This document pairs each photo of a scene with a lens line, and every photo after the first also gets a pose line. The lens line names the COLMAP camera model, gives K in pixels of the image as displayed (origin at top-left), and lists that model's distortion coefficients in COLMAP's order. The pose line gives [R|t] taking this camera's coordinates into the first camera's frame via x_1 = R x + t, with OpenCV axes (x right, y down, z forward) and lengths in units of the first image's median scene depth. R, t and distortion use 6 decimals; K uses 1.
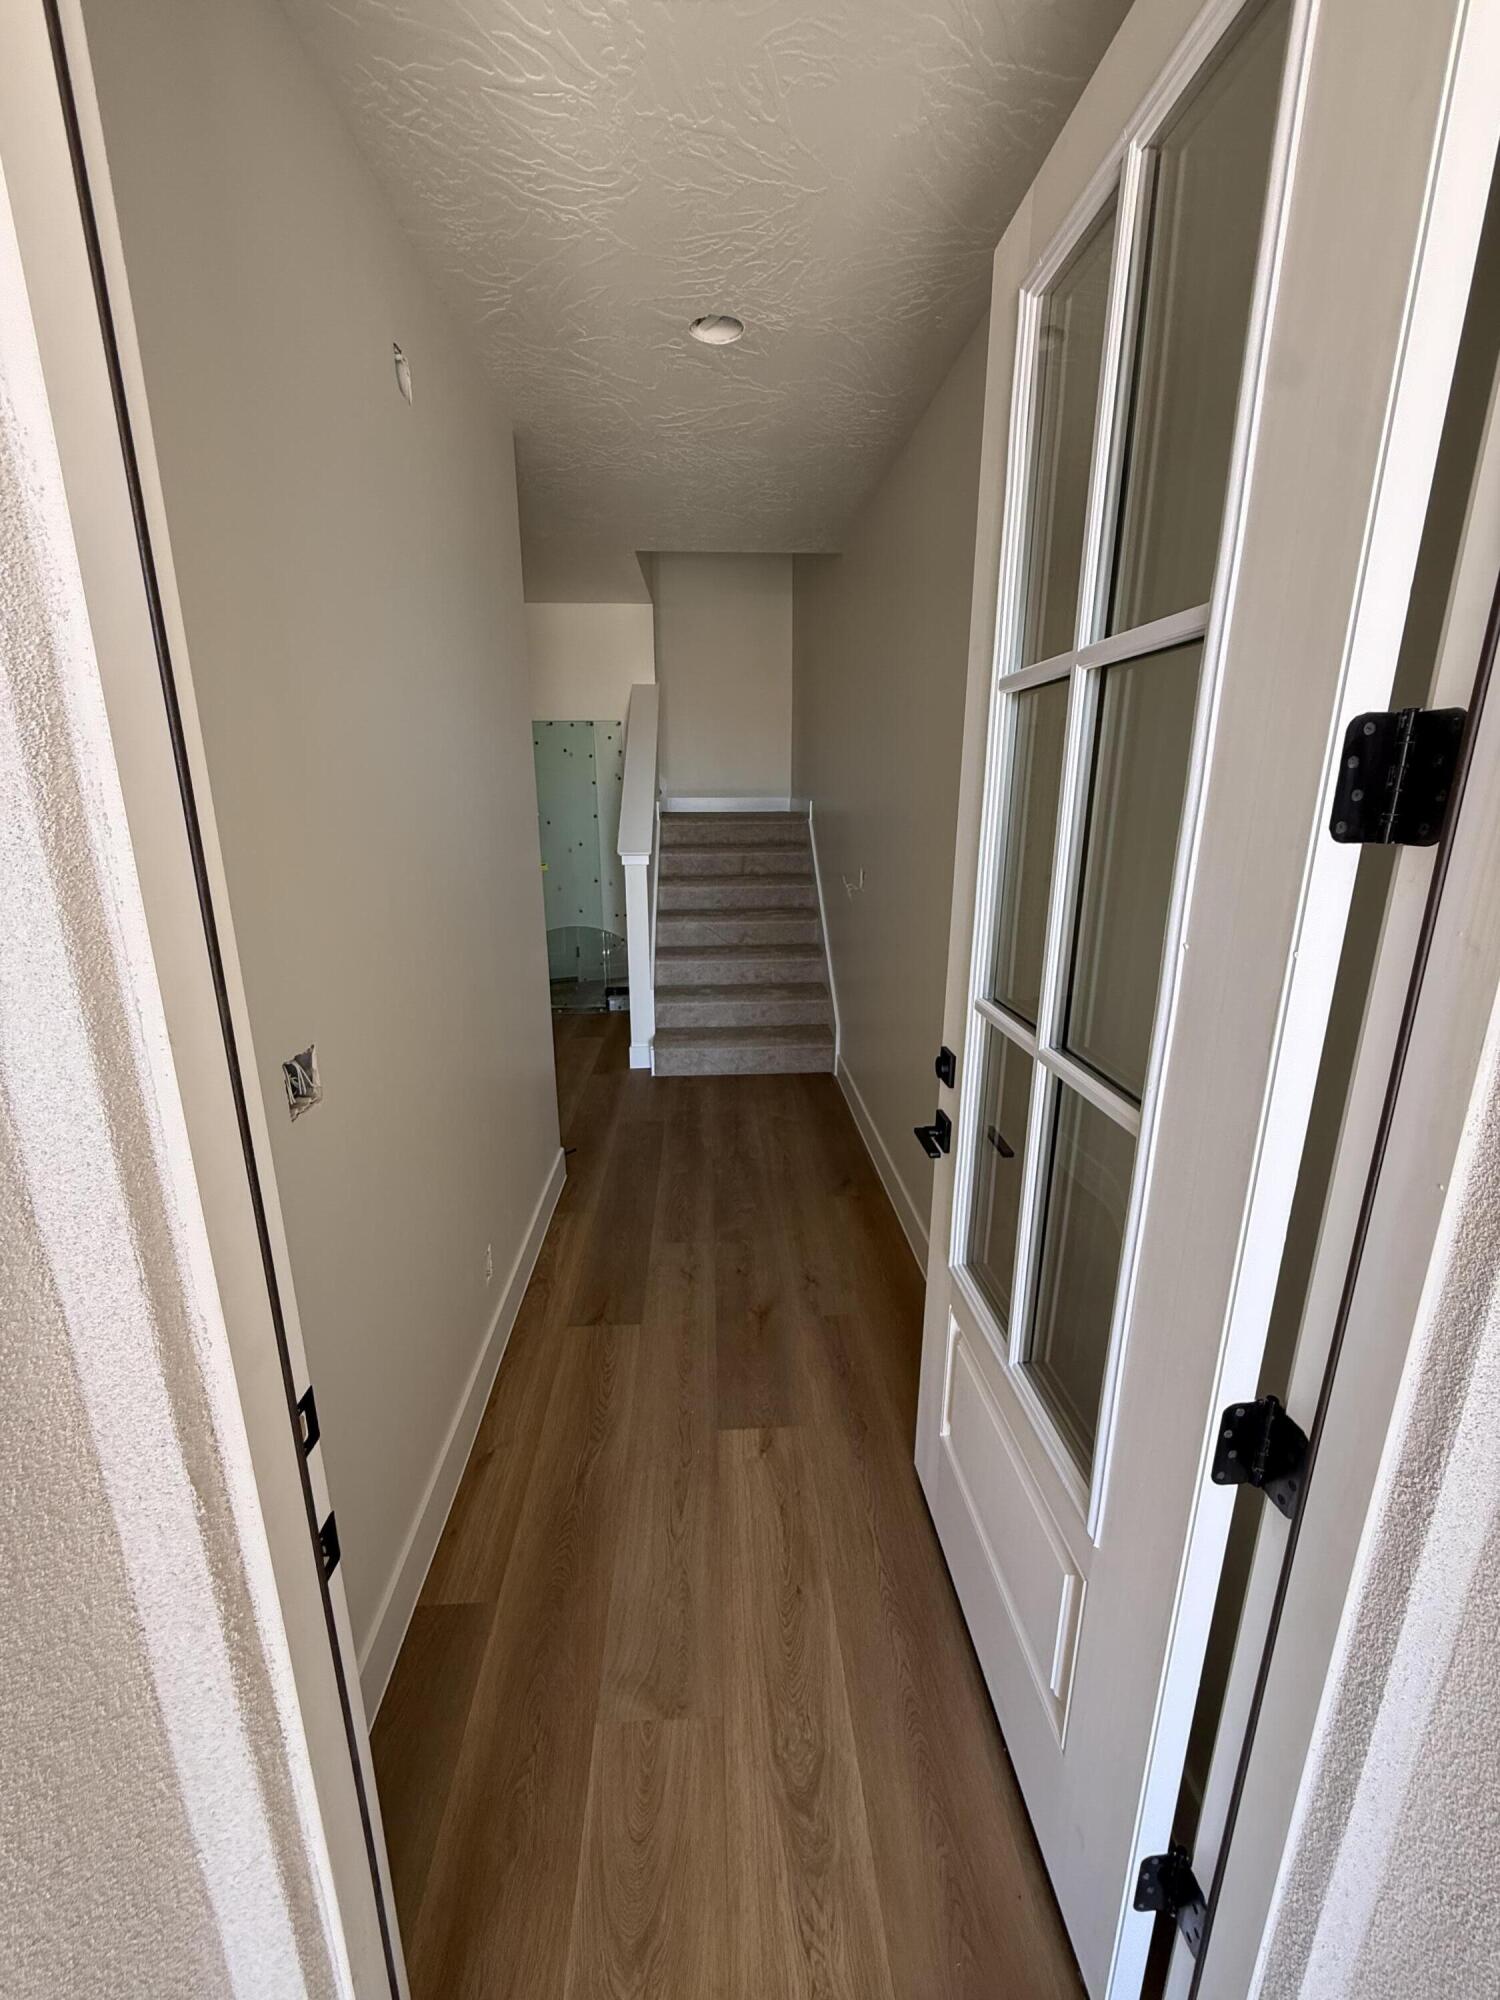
lens RADIAL K [[795.4, 0, 750.0], [0, 795.4, 1000.0], [0, 0, 1]] dist [0.002327, 0.000118]
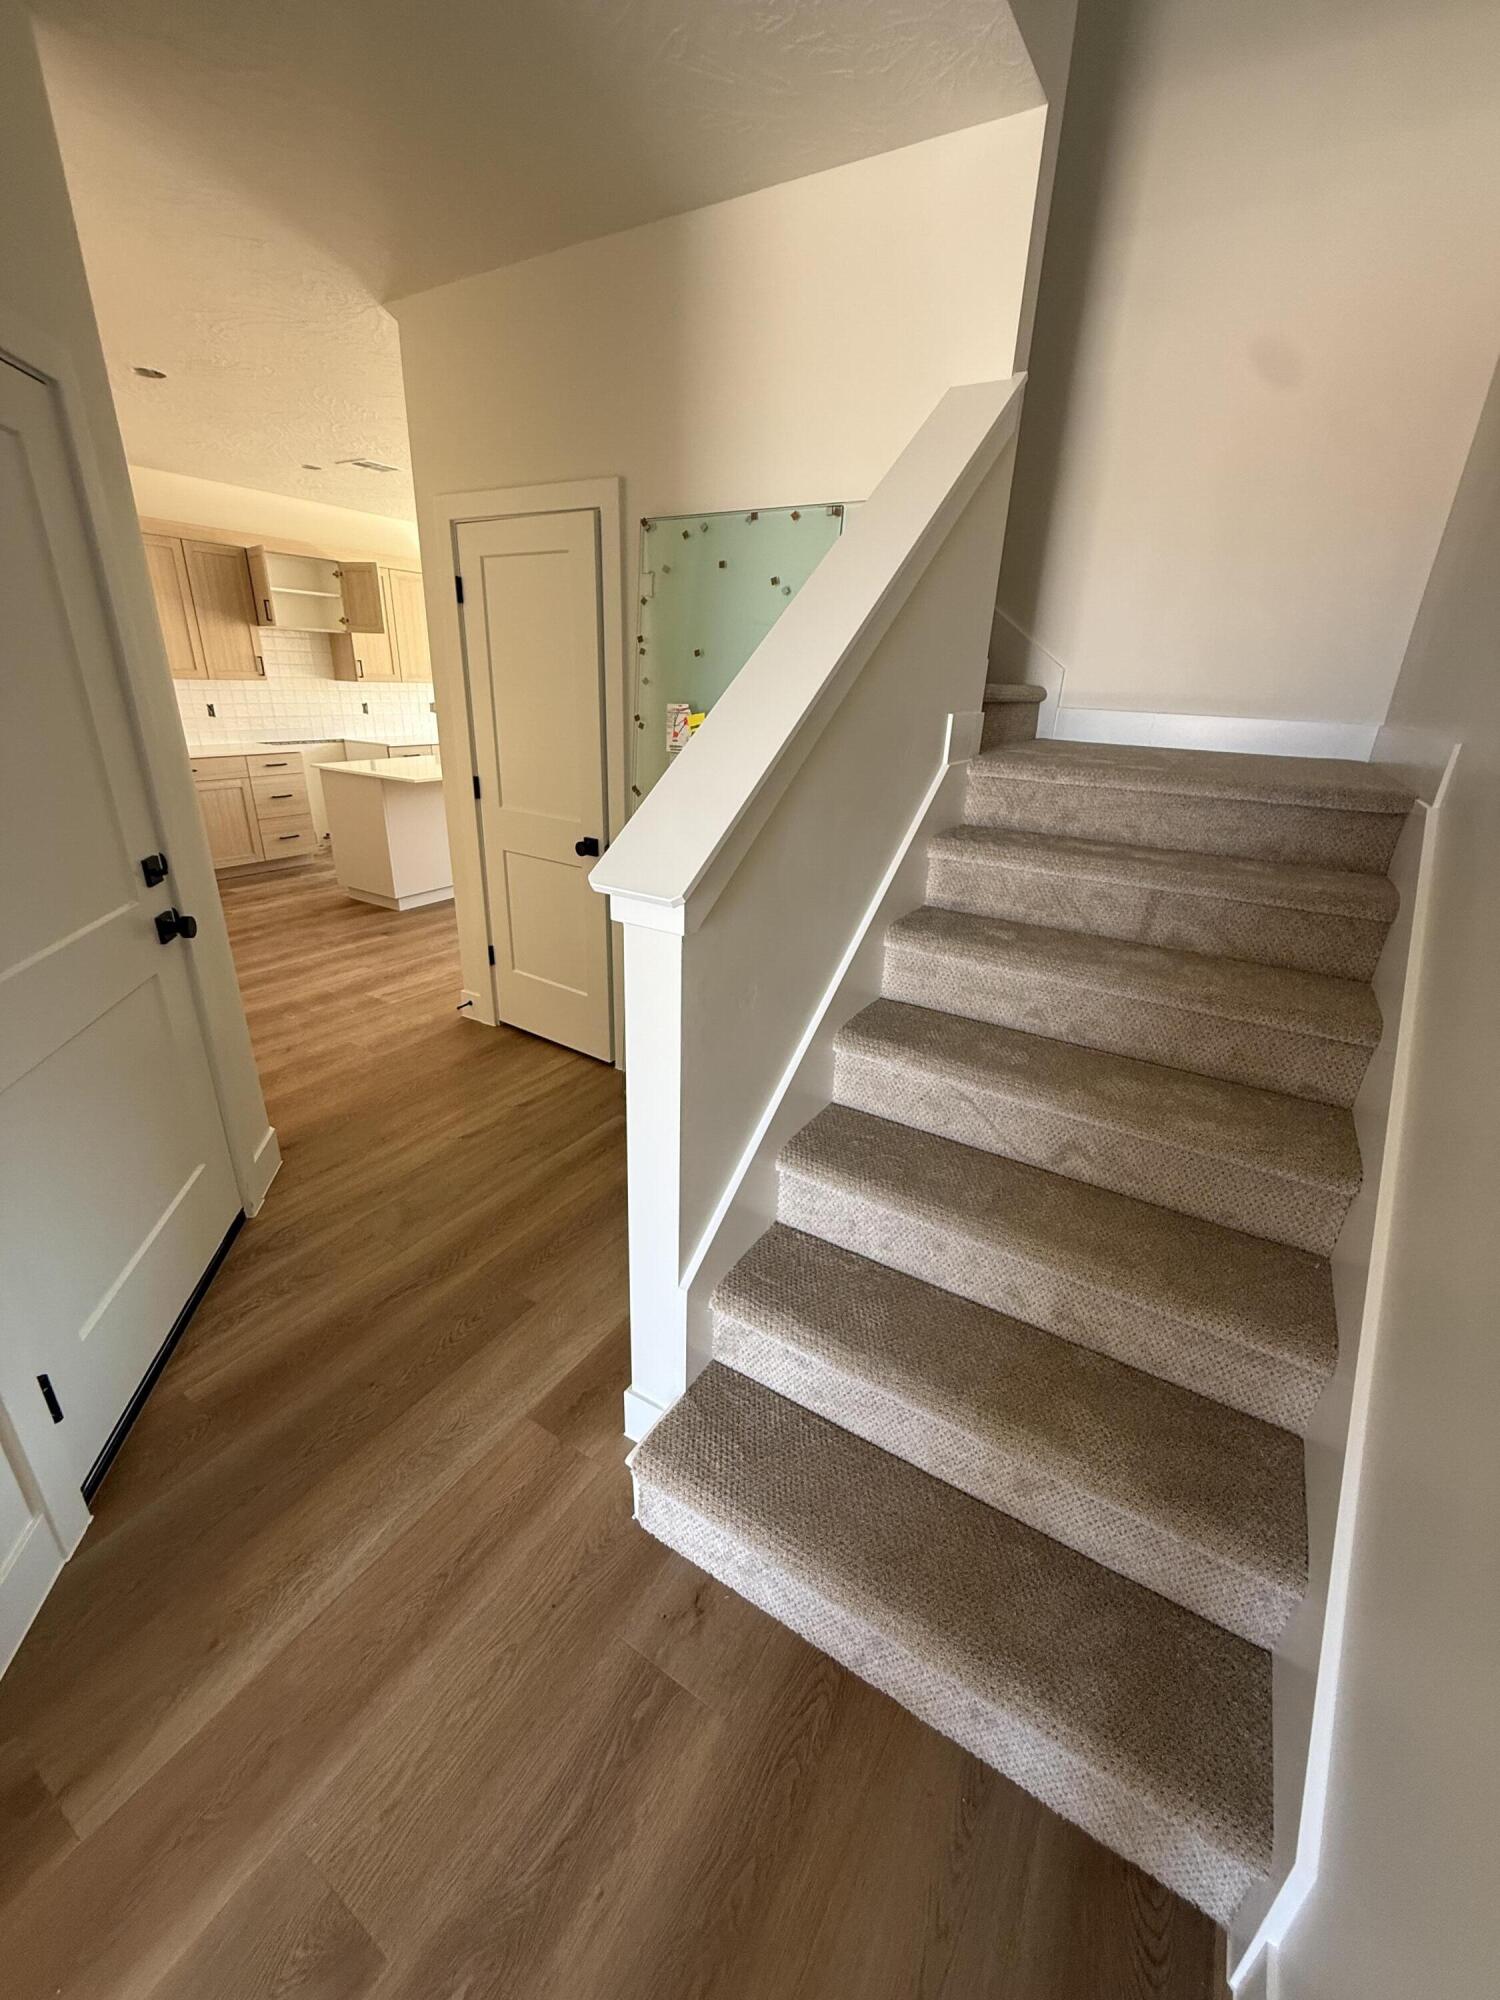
lens RADIAL K [[795.4, 0, 750.0], [0, 795.4, 1000.0], [0, 0, 1]] dist [0.002327, 0.000118]
pose [[0.820383, 0.244017, -0.517133, 0.038385], [-0.185458, 0.969032, 0.163042, -0.163816], [0.540904, -0.037850, 0.840232, 0.632499]]
